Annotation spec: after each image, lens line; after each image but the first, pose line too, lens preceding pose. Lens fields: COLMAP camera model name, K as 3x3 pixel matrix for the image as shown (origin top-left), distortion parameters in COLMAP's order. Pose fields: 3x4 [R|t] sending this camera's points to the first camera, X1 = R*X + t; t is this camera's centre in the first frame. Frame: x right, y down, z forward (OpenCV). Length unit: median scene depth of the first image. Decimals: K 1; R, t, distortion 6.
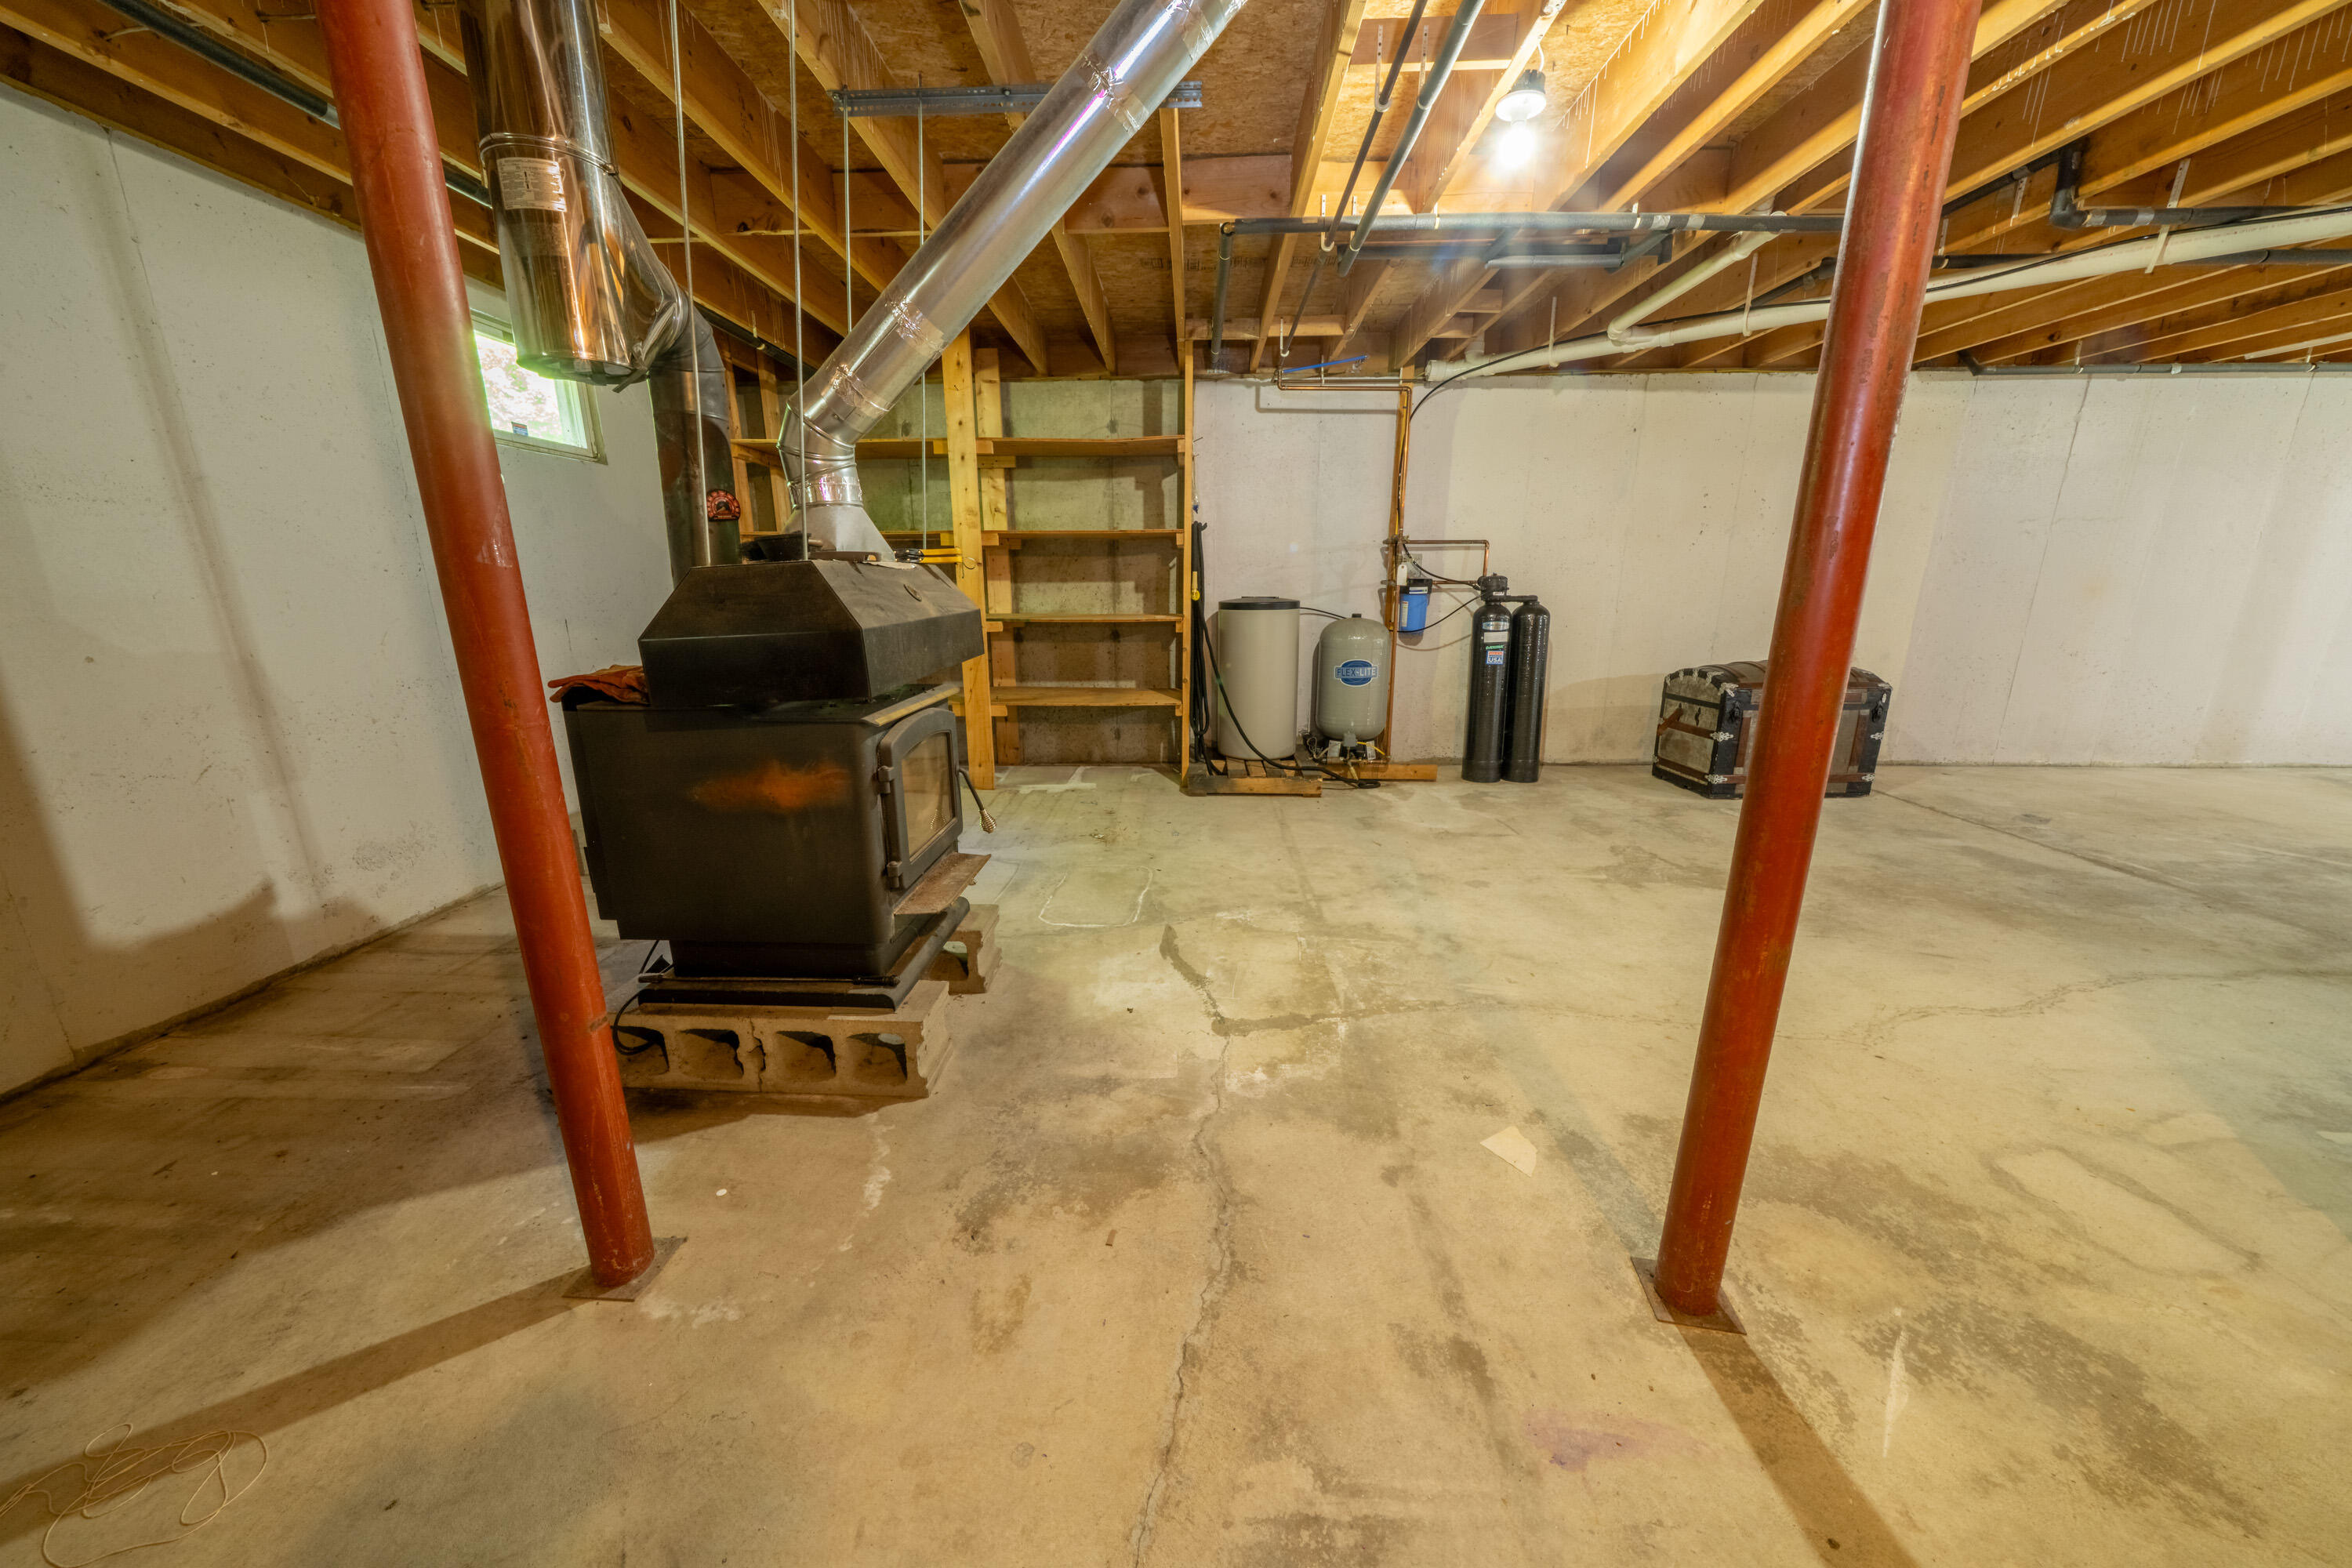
lens RADIAL K [[814.7, 0, 1164.0], [0, 814.7, 780.9], [0, 0, 1]] dist [-0.006817, -0.000097]
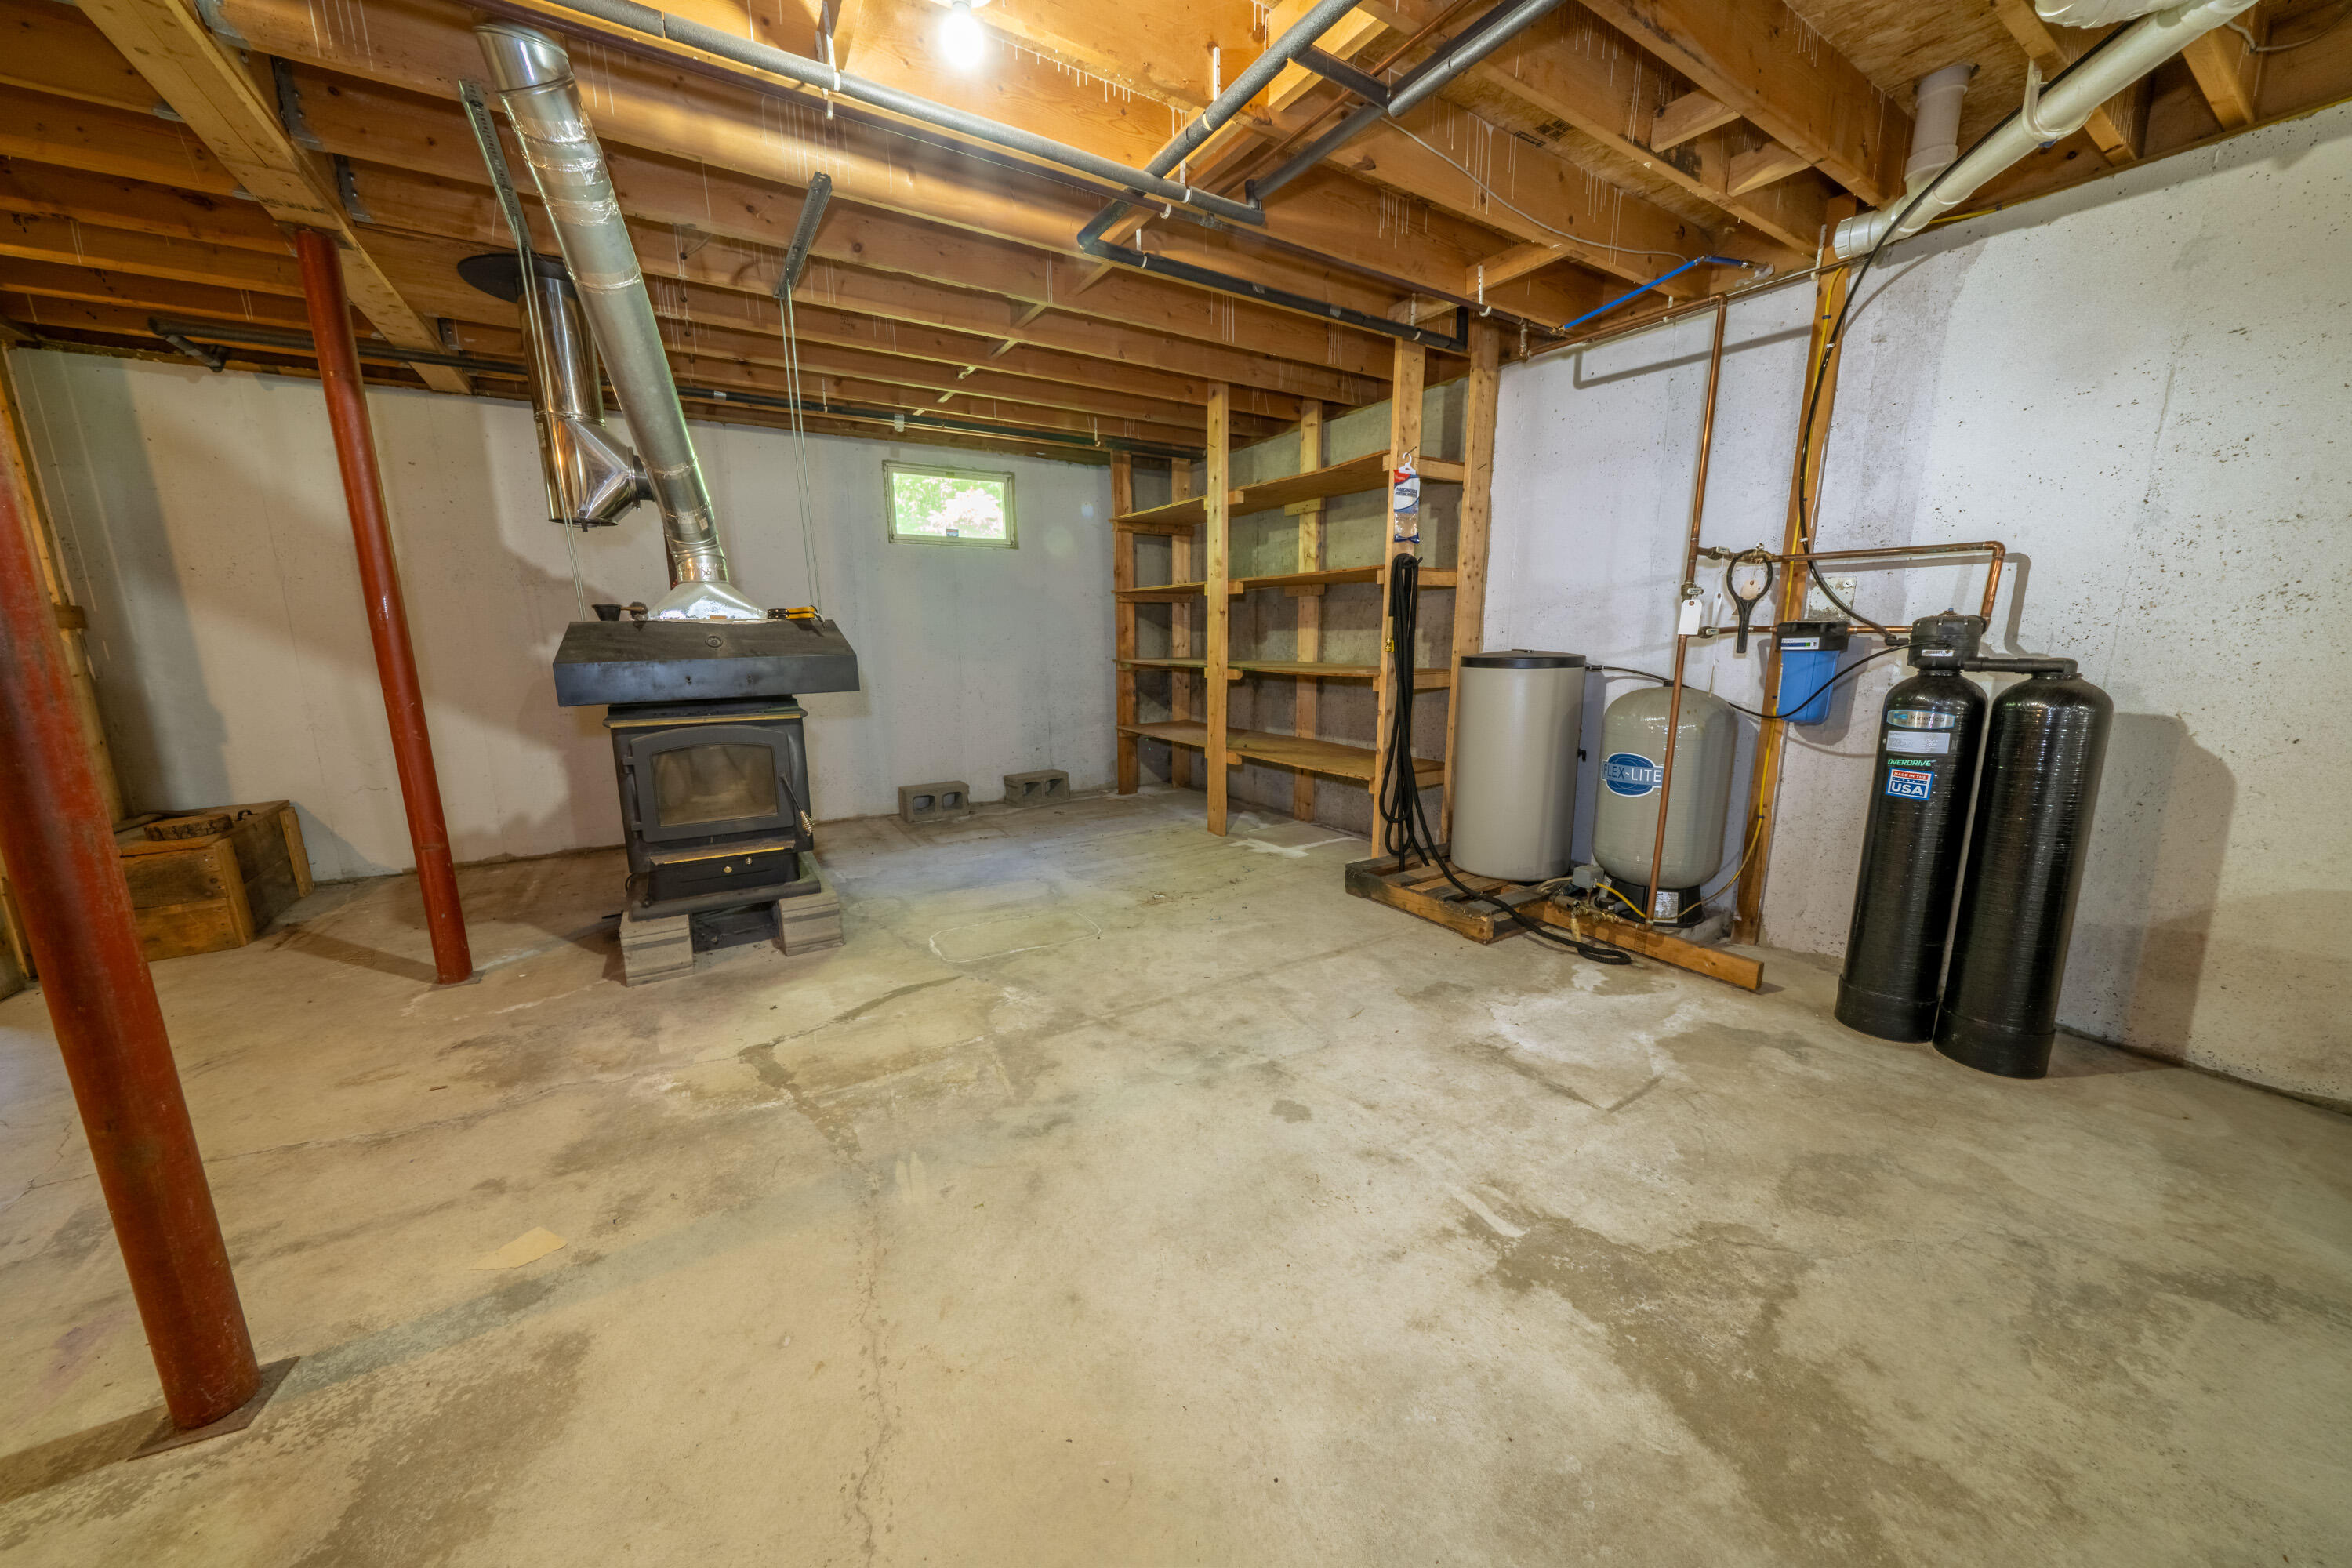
lens RADIAL K [[804.5, 0, 1161.8], [0, 804.5, 783.8], [0, 0, 1]] dist [-0.004055, 0.000367]
pose [[0.553648, 0.154527, -0.818288, 0.874631], [-0.192746, 0.979728, 0.054603, -0.146919], [0.810138, 0.127491, 0.572209, 0.588602]]
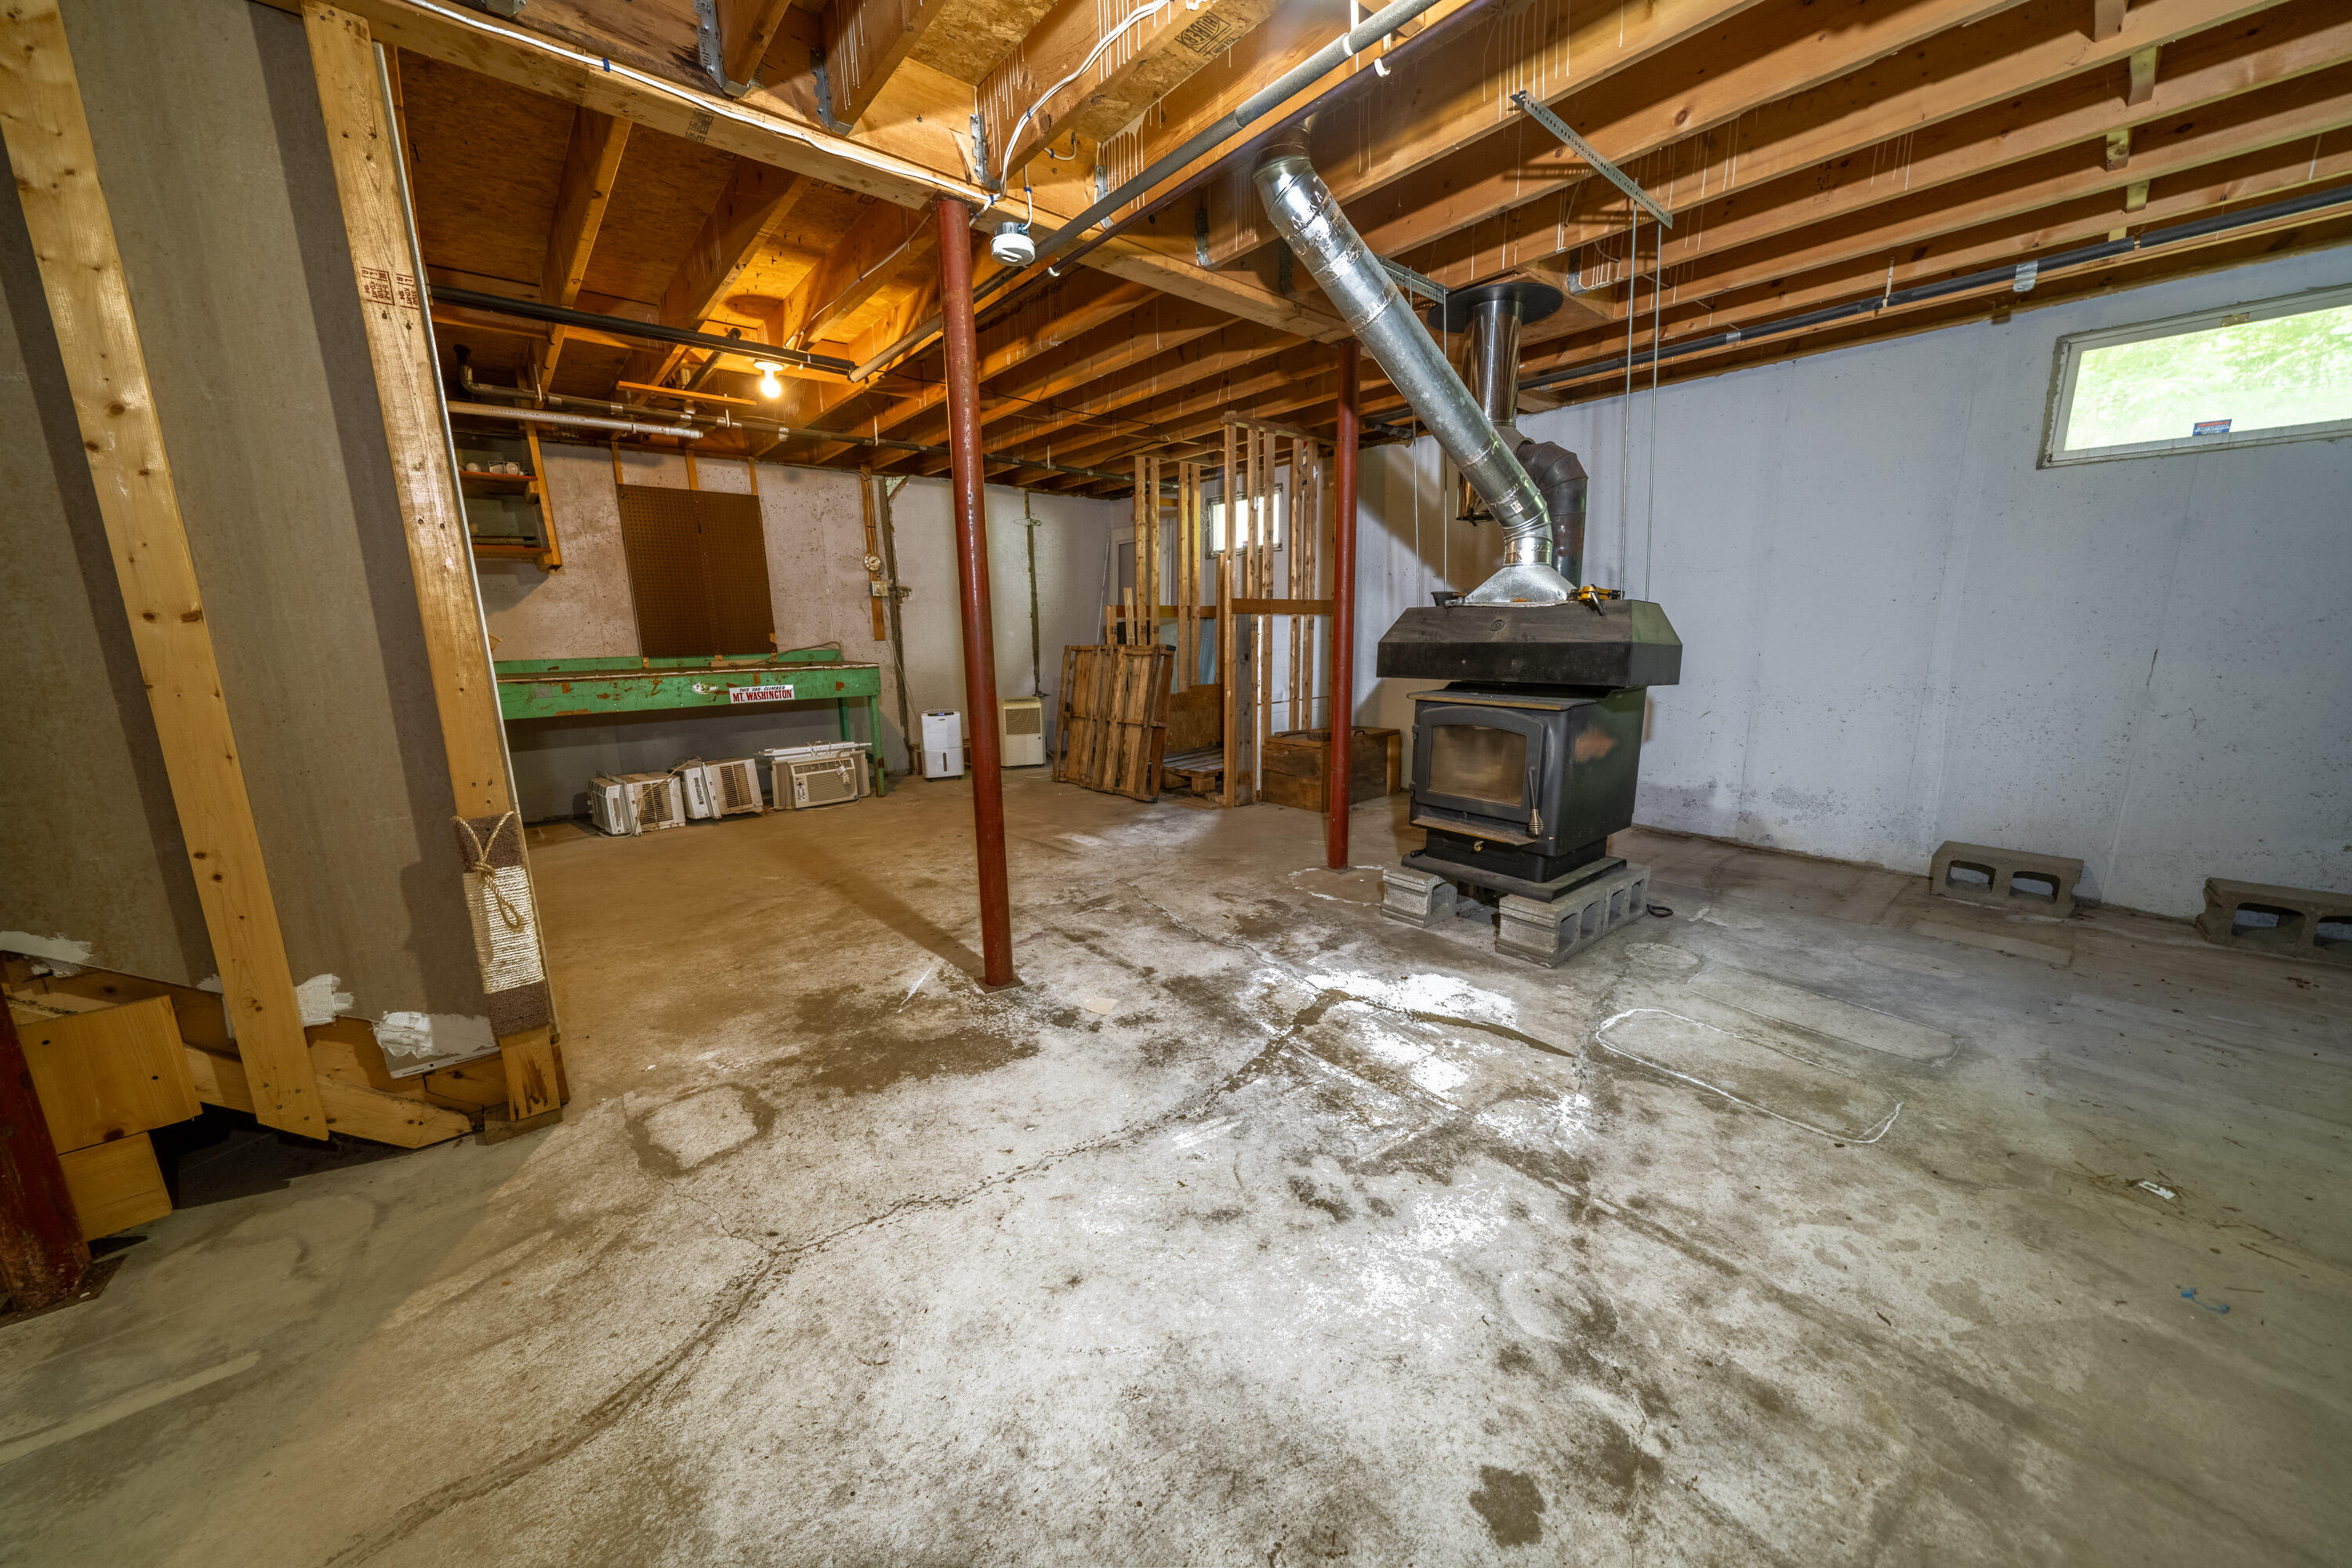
lens RADIAL K [[804.5, 0, 1161.8], [0, 804.5, 783.8], [0, 0, 1]] dist [-0.004055, 0.000367]
pose [[-0.741424, 0.145515, -0.655070, 0.732963], [-0.142264, 0.919928, 0.365367, -0.274970], [0.655783, 0.364084, -0.661355, 1.117116]]
